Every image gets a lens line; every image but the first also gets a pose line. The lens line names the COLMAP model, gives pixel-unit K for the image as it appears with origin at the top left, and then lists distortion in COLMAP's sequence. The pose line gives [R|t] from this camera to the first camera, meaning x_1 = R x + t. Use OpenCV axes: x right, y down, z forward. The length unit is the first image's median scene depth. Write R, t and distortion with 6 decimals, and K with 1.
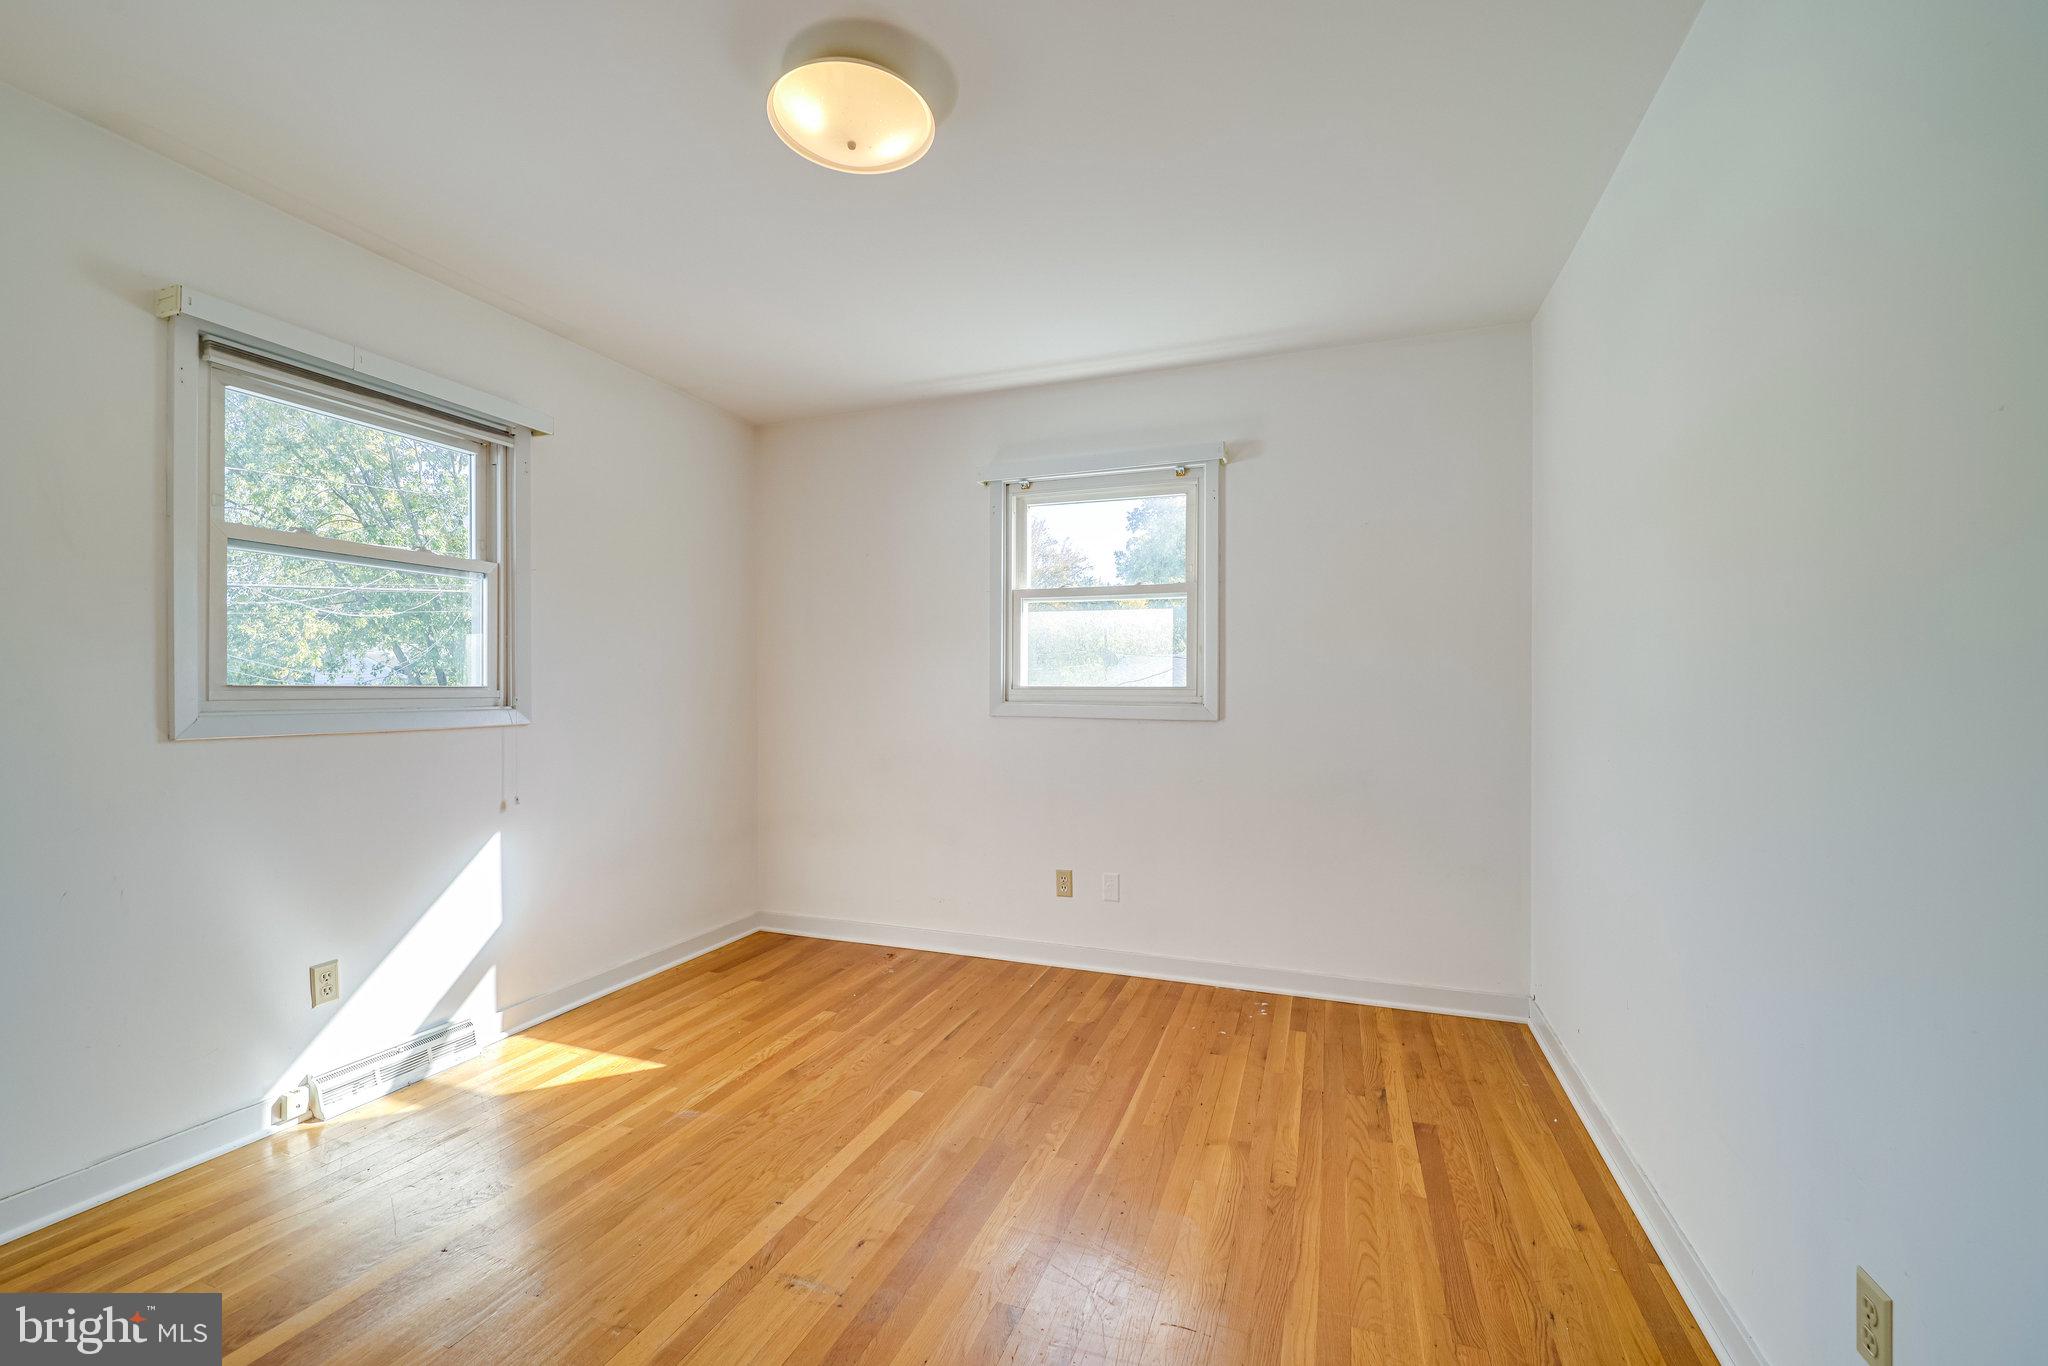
lens RADIAL K [[810.6, 0, 1021.0], [0, 810.6, 671.0], [0, 0, 1]] dist [-0.000948, -0.004179]
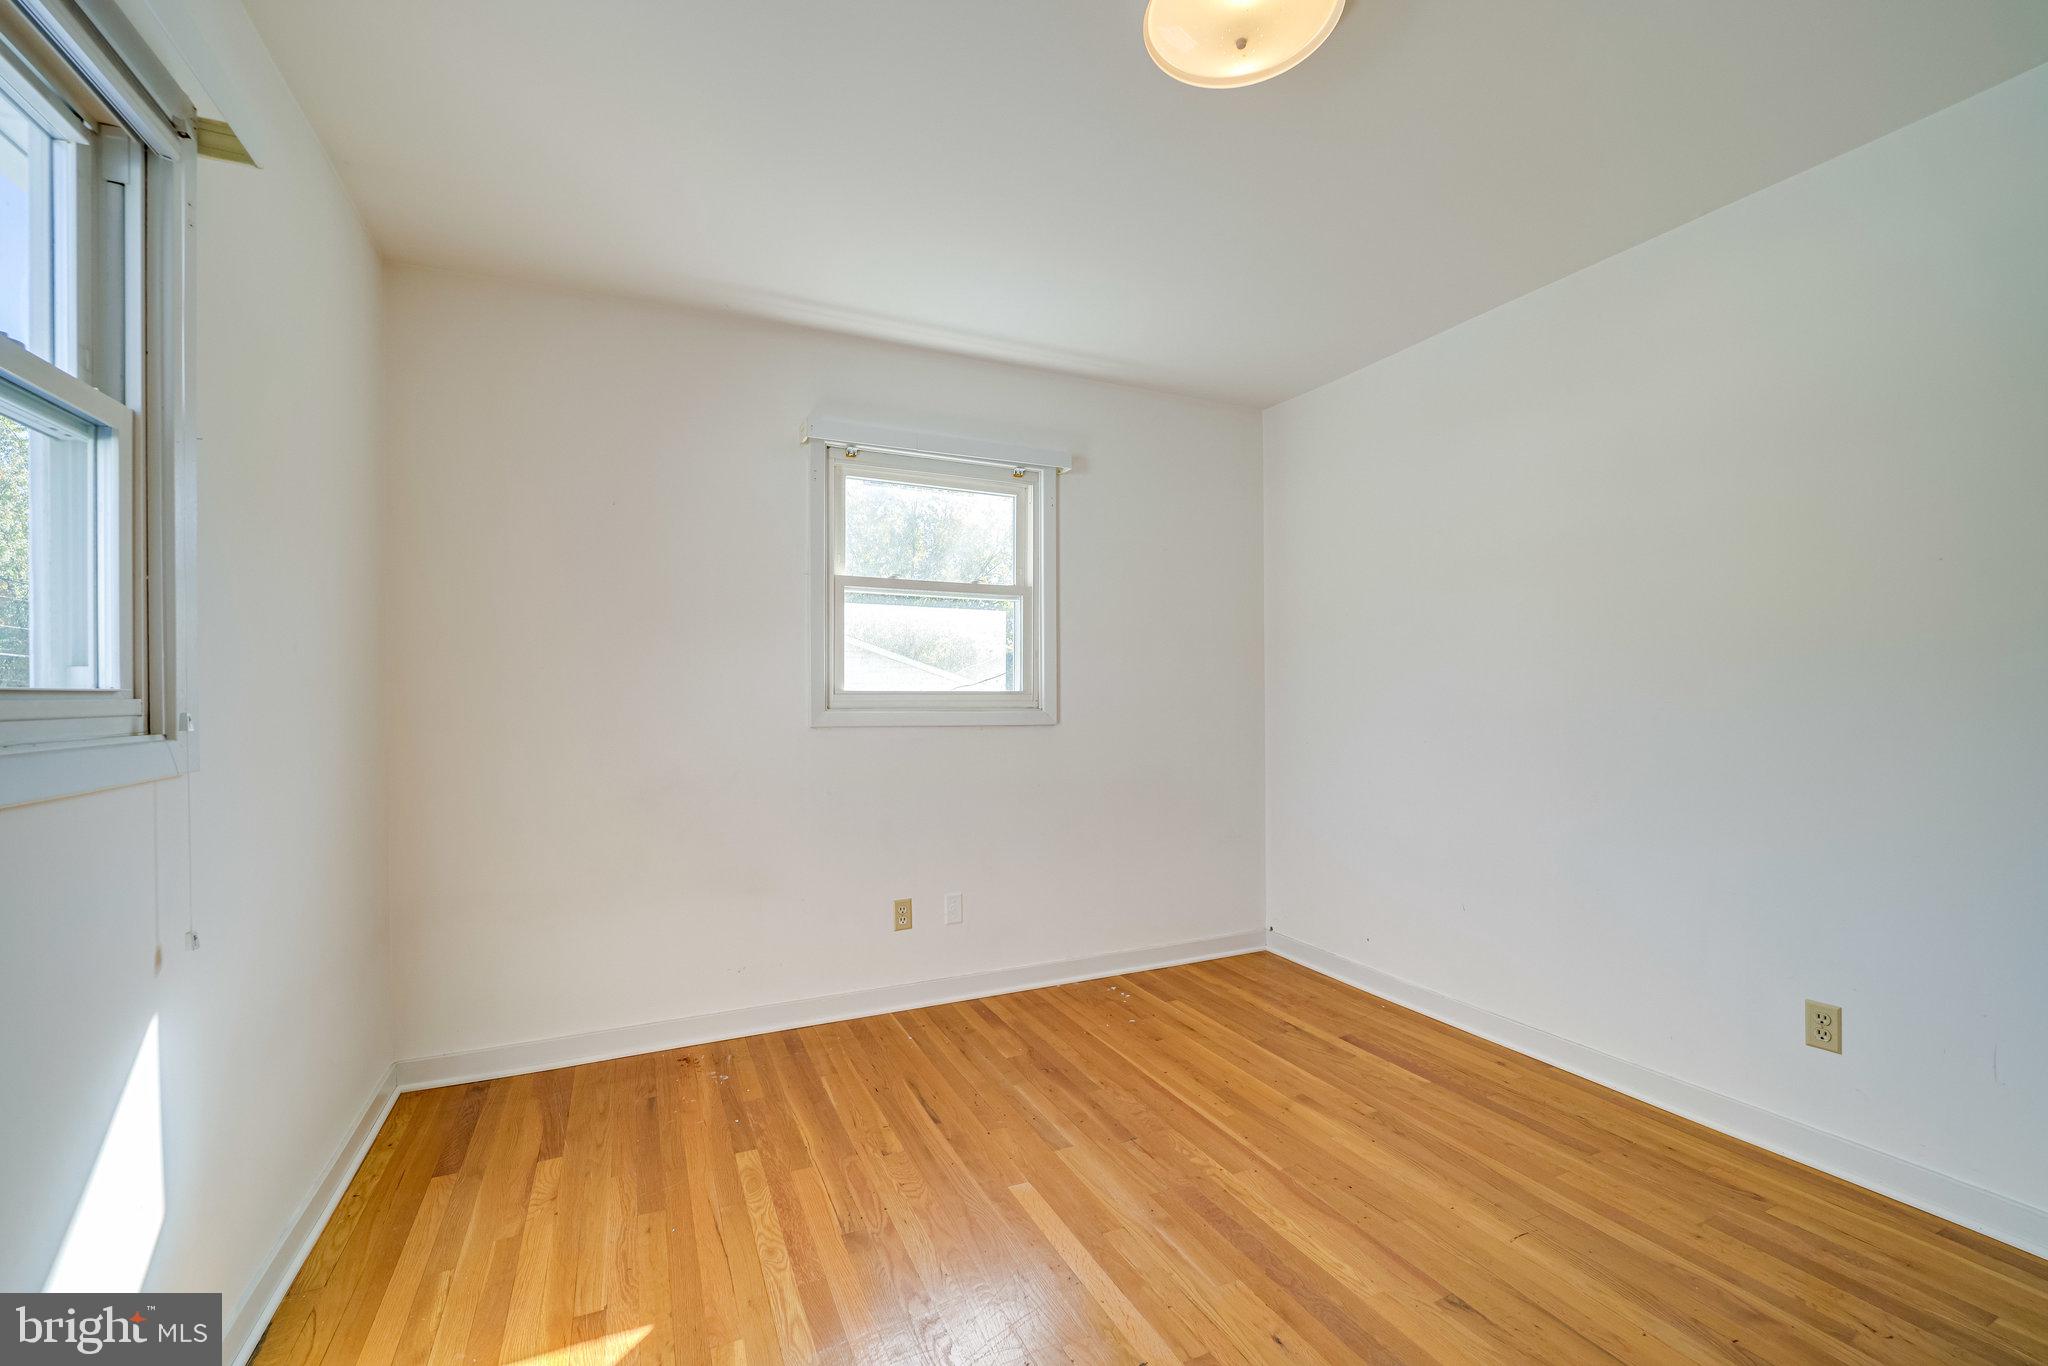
lens RADIAL K [[818.2, 0, 1024.0], [0, 818.2, 683.0], [0, 0, 1]] dist [0.011314, -0.015686]
pose [[0.717850, 0.006988, 0.696163, -0.514822], [-0.011910, 0.999927, 0.002244, 0.007267], [-0.696096, -0.009902, 0.717881, 0.295625]]
